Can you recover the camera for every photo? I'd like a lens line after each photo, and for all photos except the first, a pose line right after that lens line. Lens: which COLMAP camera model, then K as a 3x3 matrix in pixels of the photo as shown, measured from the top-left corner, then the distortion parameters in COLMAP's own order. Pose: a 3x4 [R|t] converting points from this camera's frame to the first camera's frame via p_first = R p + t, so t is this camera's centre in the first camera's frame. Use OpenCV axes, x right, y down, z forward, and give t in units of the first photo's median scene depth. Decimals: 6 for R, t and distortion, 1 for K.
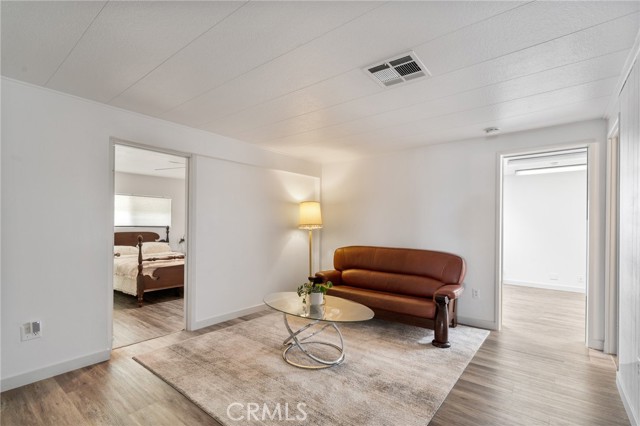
lens RADIAL K [[290.0, 0, 317.7], [0, 290.0, 227.2], [0, 0, 1]] dist [0.001358, 0.000161]
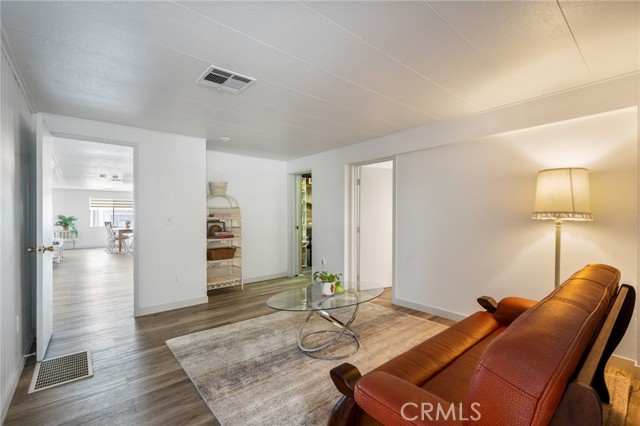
lens RADIAL K [[283.4, 0, 320.0], [0, 283.4, 213.0], [0, 0, 1]] dist [-0.001395, -0.000193]
pose [[-0.191510, -0.004374, -0.981481, 0.503479], [-0.001614, 0.999990, -0.004142, -0.003869], [0.981489, 0.000791, -0.191515, 0.613616]]
